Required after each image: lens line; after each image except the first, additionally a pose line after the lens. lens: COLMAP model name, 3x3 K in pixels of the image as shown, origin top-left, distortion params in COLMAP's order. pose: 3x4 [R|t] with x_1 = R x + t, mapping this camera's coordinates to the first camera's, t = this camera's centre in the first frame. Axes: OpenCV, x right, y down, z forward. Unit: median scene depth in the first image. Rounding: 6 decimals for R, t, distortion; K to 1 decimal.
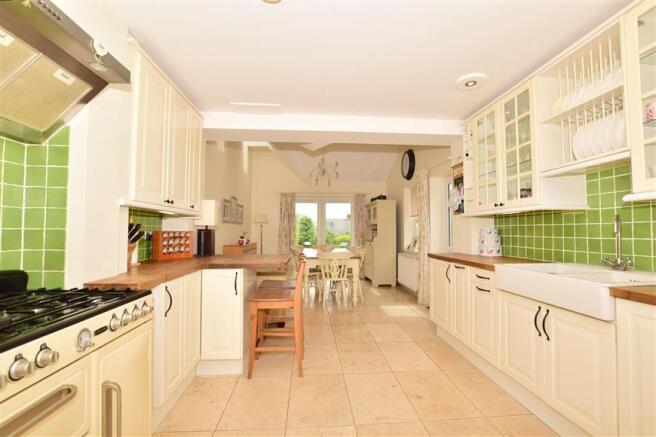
lens RADIAL K [[291.3, 0, 332.1], [0, 291.3, 219.9], [0, 0, 1]] dist [-0.026504, 0.000142]
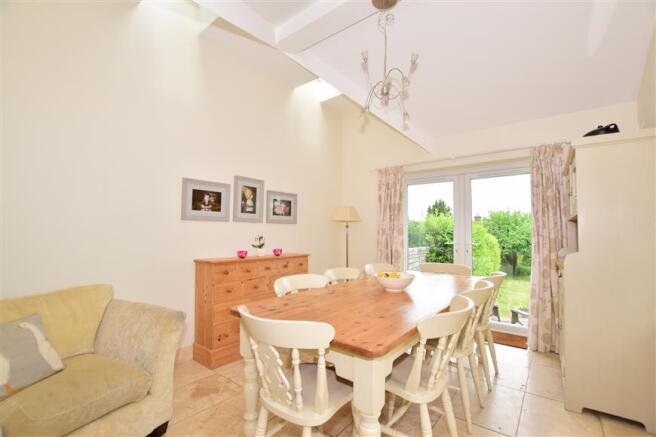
lens RADIAL K [[301.4, 0, 330.7], [0, 301.4, 220.0], [0, 0, 1]] dist [-0.029776, 0.000179]
pose [[0.750380, -0.026204, -0.660487, 0.377972], [0.021714, 0.999652, -0.014991, 0.040384], [0.660650, -0.003093, 0.750687, 1.287321]]
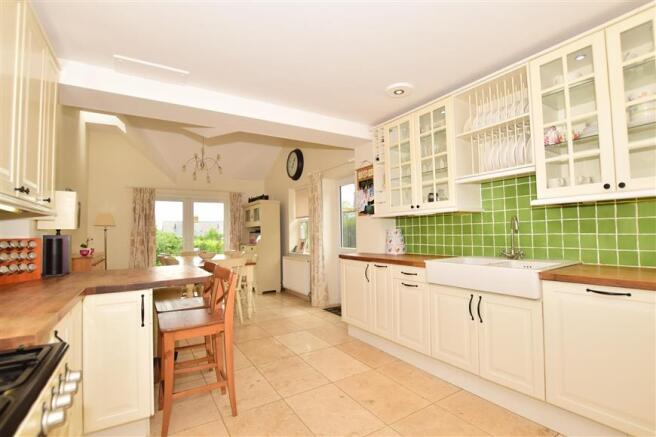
lens RADIAL K [[301.4, 0, 330.7], [0, 301.4, 220.0], [0, 0, 1]] dist [-0.029776, 0.000179]
pose [[0.884528, 0.000371, 0.466487, -0.214488], [0.003059, 0.999974, -0.006596, 0.004062], [-0.466477, 0.007262, 0.884503, 0.120653]]
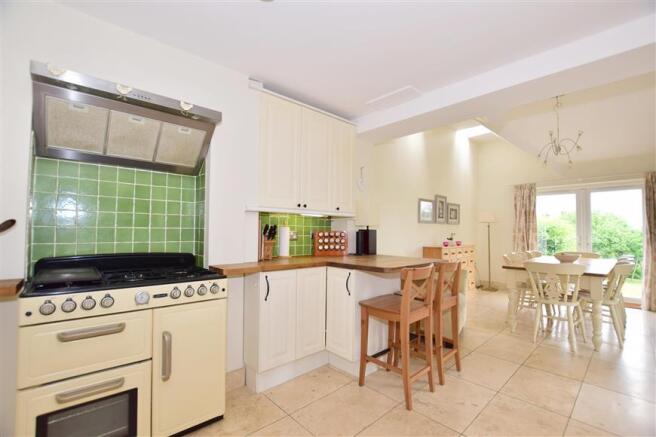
lens RADIAL K [[291.3, 0, 332.1], [0, 291.3, 219.9], [0, 0, 1]] dist [-0.026504, 0.000142]
pose [[0.625072, -0.022236, -0.780250, 0.339654], [0.020086, 0.999721, -0.012399, 0.009283], [0.780308, -0.007921, 0.625345, 0.273265]]
